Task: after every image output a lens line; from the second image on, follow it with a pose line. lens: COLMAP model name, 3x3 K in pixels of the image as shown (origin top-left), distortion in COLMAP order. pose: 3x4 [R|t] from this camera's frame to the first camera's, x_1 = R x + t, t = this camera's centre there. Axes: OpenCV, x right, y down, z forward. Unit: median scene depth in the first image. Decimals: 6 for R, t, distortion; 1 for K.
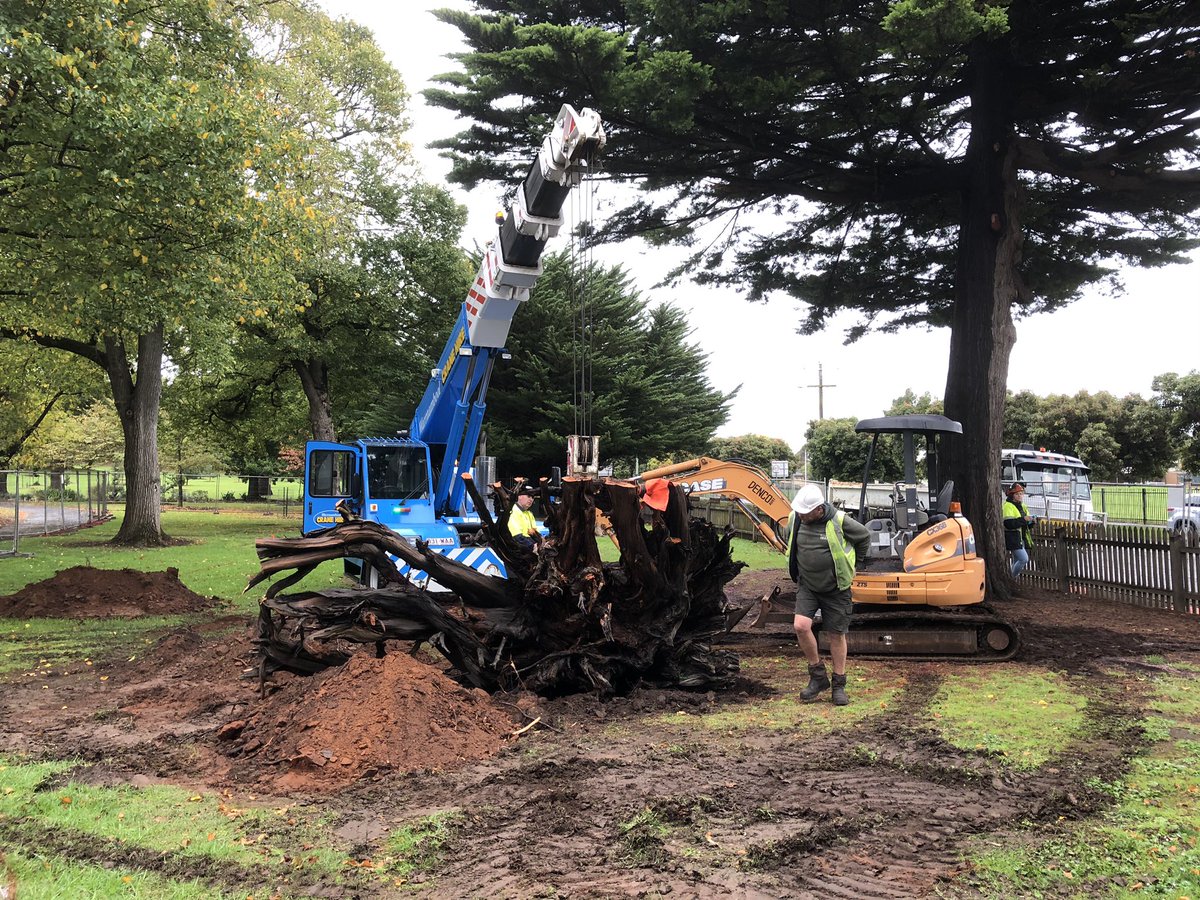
lens RADIAL K [[971.5, 0, 600.0], [0, 971.5, 450.0], [0, 0, 1]] dist [0.008774, 0.000602]
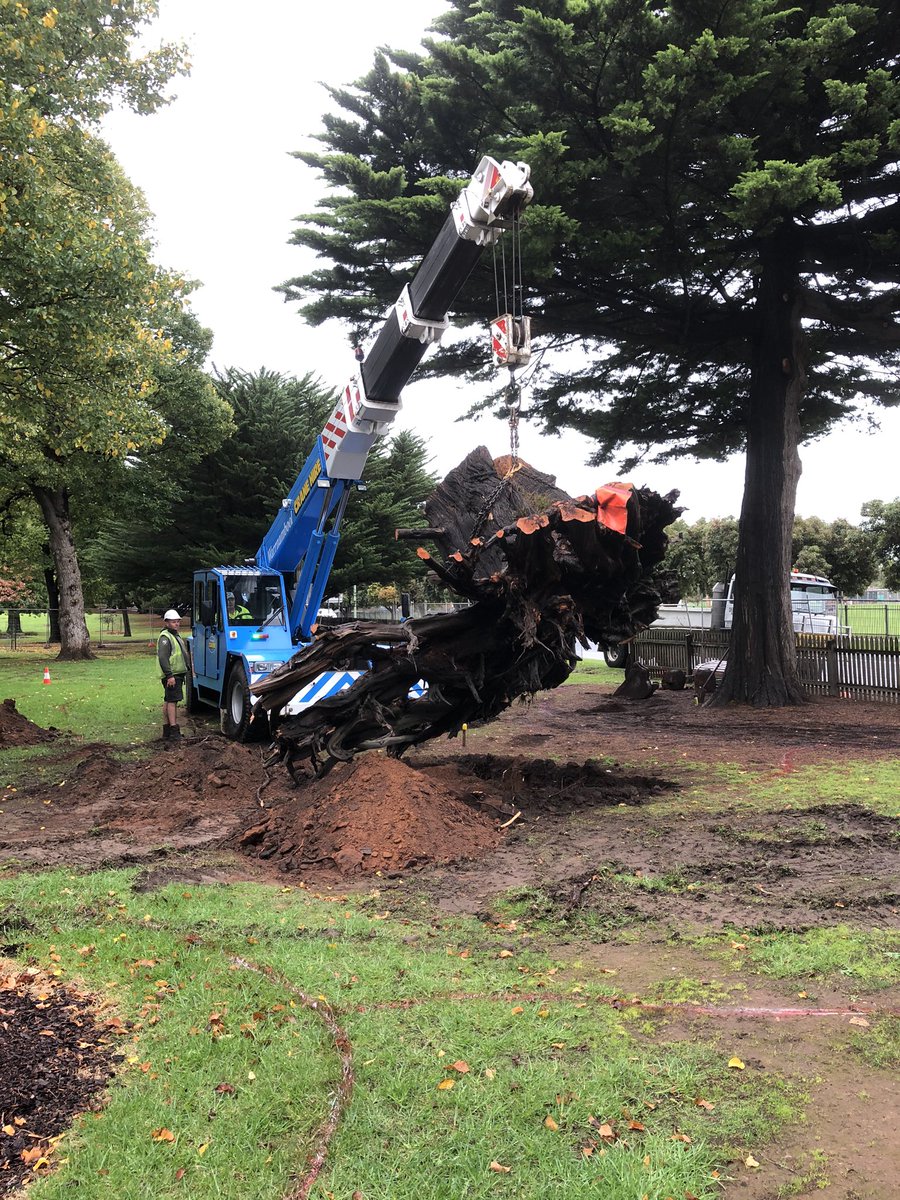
lens RADIAL K [[969.8, 0, 450.0], [0, 969.8, 600.0], [0, 0, 1]] dist [0.036839, -0.000844]
pose [[0.987905, -0.016445, 0.154184, -0.114331], [0.012613, 0.999588, 0.025798, -0.000645], [-0.154545, -0.023542, 0.987705, -0.036859]]
